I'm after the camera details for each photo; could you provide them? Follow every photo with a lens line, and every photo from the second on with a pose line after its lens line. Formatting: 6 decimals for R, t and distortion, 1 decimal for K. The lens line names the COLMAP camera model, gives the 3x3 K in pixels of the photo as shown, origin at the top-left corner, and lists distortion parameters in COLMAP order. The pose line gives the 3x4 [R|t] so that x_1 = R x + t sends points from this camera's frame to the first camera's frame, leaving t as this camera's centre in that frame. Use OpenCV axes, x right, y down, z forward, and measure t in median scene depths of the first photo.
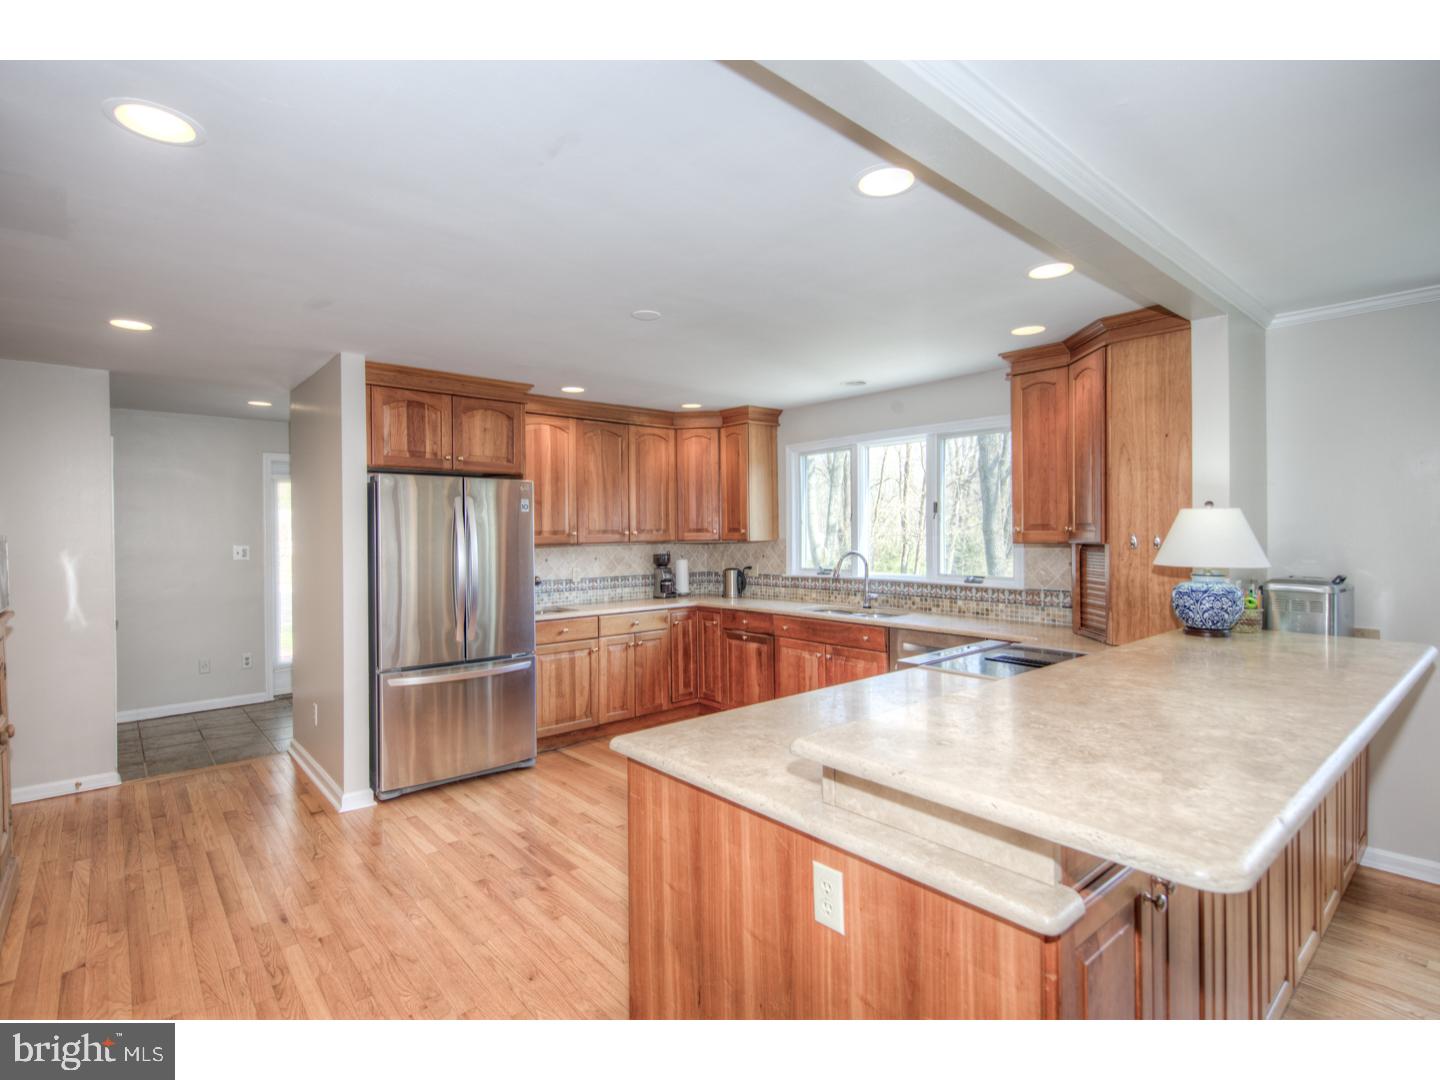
lens RADIAL K [[691.4, 0, 704.6], [0, 691.4, 533.3], [0, 0, 1]] dist [0.029586, 0.001308]
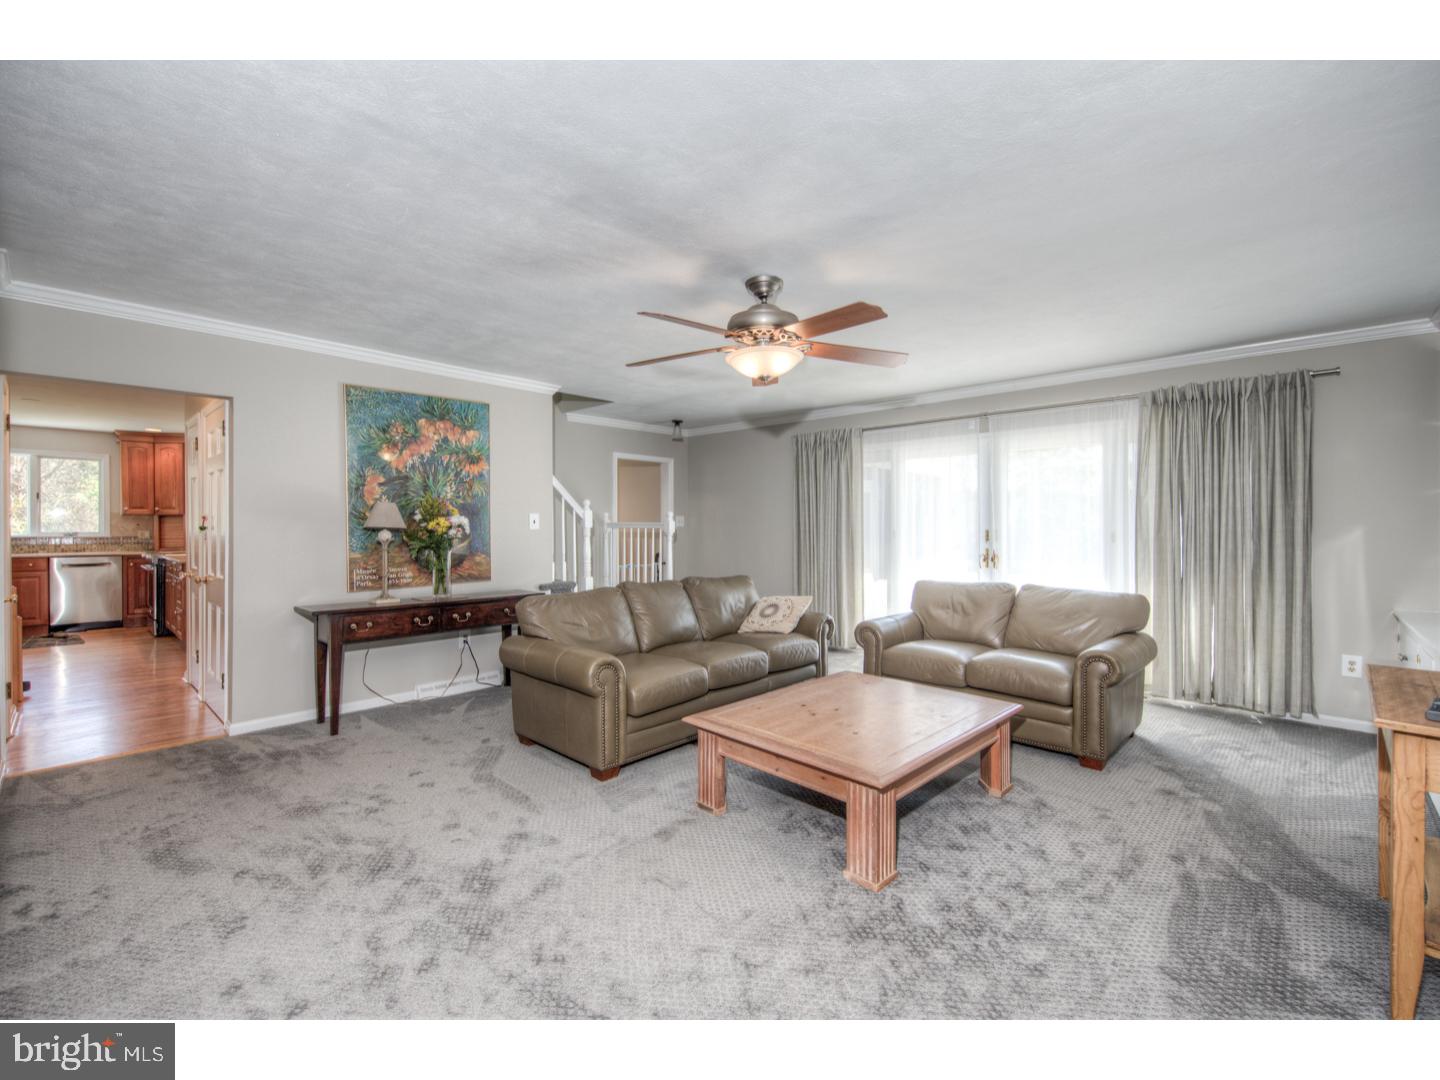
lens RADIAL K [[614.9, 0, 727.8], [0, 614.9, 529.5], [0, 0, 1]] dist [0.007926, -0.000298]
pose [[-0.092128, 0.001526, 0.995746, -1.409718], [0.000783, 0.999999, -0.001460, 0.055204], [-0.995747, 0.000646, -0.092129, -0.625673]]
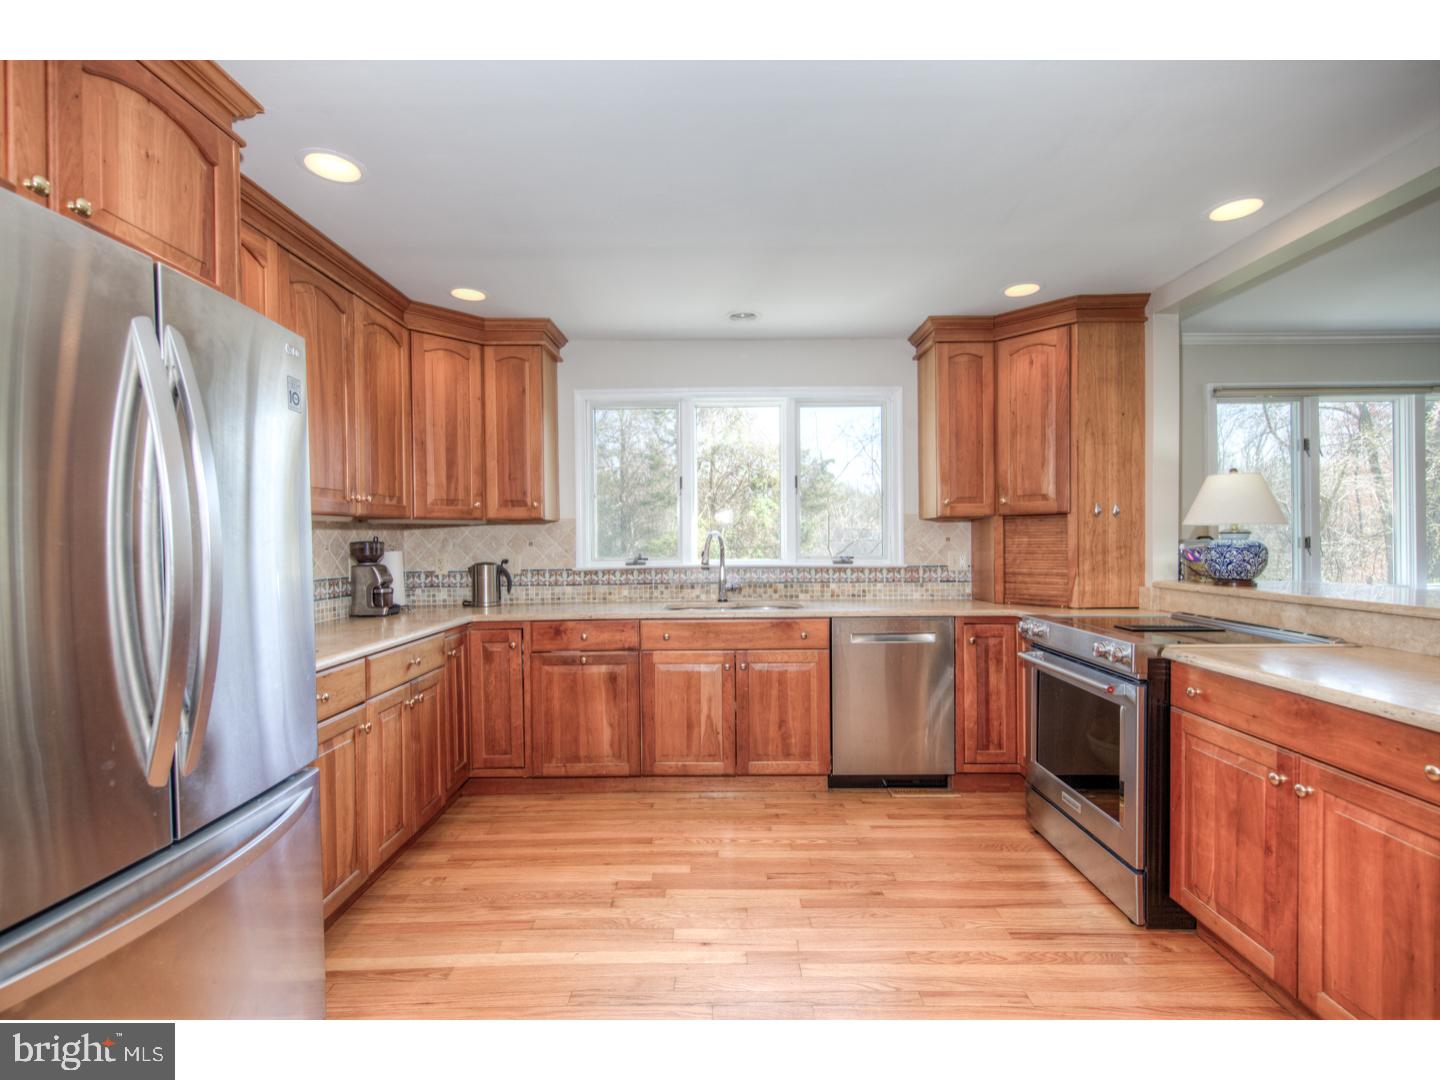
lens RADIAL K [[646.1, 0, 724.2], [0, 646.1, 547.8], [0, 0, 1]] dist [0.020411, -0.004535]
pose [[0.649594, -0.007194, 0.760248, -0.351912], [0.003578, 0.999973, 0.006406, 0.041431], [-0.760273, -0.001441, 0.649602, 0.524757]]
